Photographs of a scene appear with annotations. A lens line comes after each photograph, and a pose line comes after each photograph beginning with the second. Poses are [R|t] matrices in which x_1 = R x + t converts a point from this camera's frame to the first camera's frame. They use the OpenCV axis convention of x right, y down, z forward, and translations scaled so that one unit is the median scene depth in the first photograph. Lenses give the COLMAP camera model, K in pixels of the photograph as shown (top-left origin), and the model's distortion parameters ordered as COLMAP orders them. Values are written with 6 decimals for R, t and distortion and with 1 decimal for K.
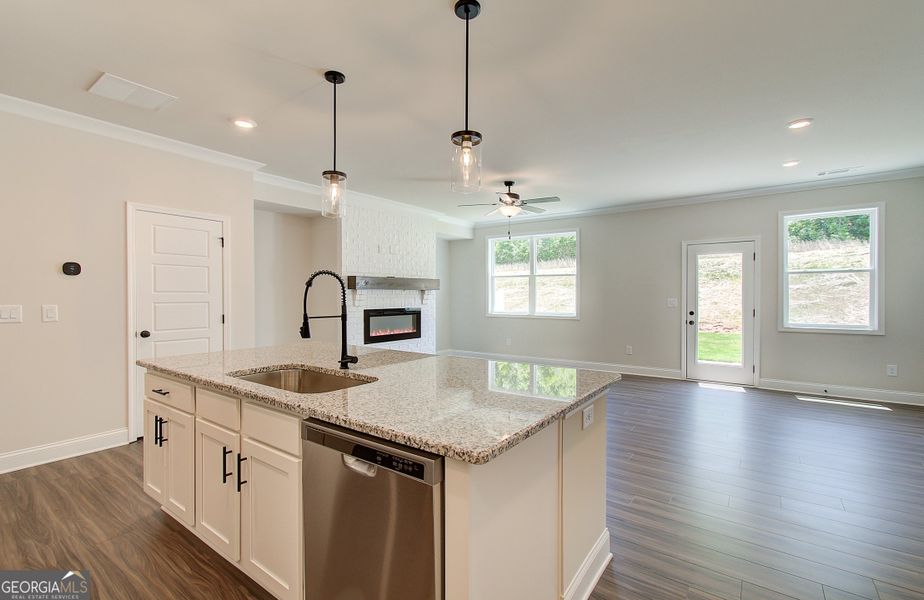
lens RADIAL K [[404.5, 0, 461.1], [0, 404.5, 302.2], [0, 0, 1]] dist [-0.004475, 0.000086]
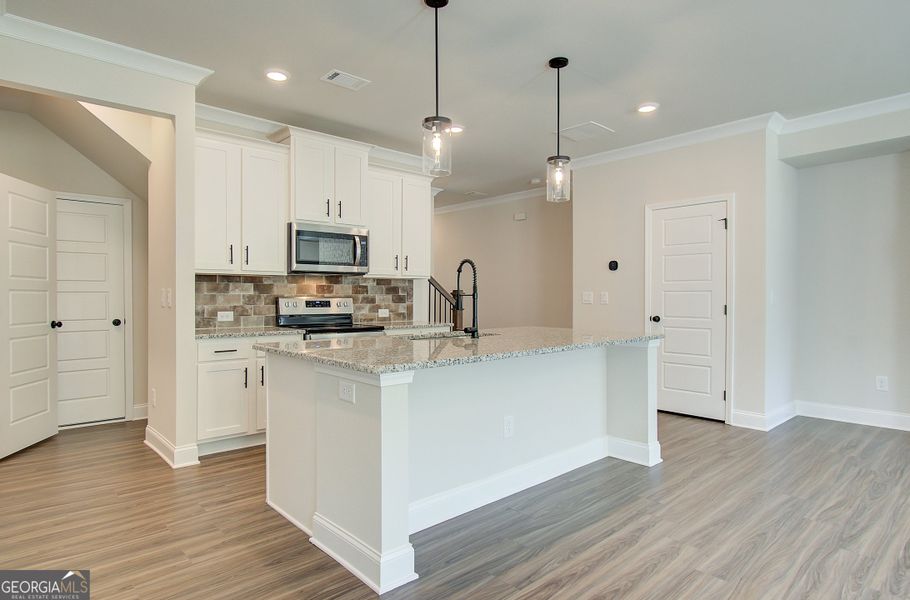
lens RADIAL K [[501.5, 0, 454.3], [0, 501.5, 298.9], [0, 0, 1]] dist [-0.001836, 0.000575]
pose [[-0.213325, 0.006939, -0.976957, 0.509547], [-0.016888, 0.999799, 0.010788, 0.013128], [0.976835, 0.018800, -0.213165, 0.537722]]
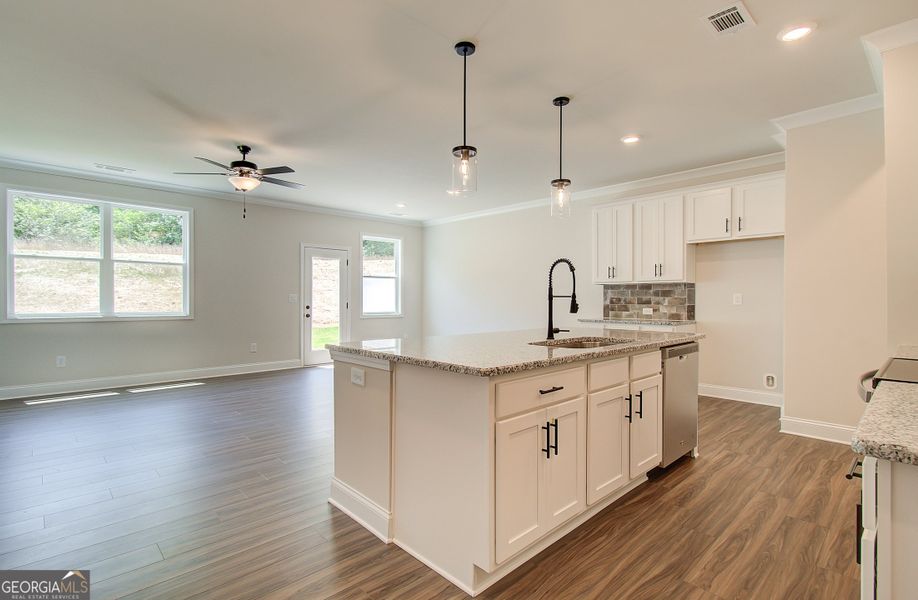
lens RADIAL K [[443.2, 0, 458.3], [0, 443.2, 293.5], [0, 0, 1]] dist [-0.001500, -0.000123]
pose [[0.194227, 0.013966, 0.980857, -0.686214], [0.012184, 0.999787, -0.016648, 0.017368], [-0.980881, 0.015184, 0.194016, 0.413379]]
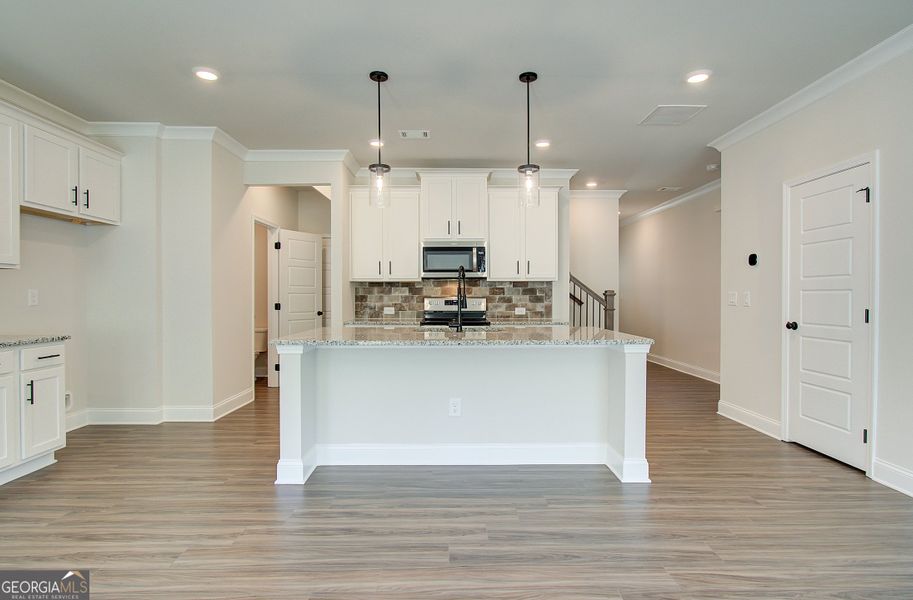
lens RADIAL K [[466.0, 0, 452.5], [0, 466.0, 300.3], [0, 0, 1]] dist [-0.005208, 0.000953]
pose [[-0.809338, 0.006994, -0.587302, 0.301090], [-0.008874, 0.999669, 0.024134, 0.004365], [0.587276, 0.024744, -0.809008, 0.997868]]
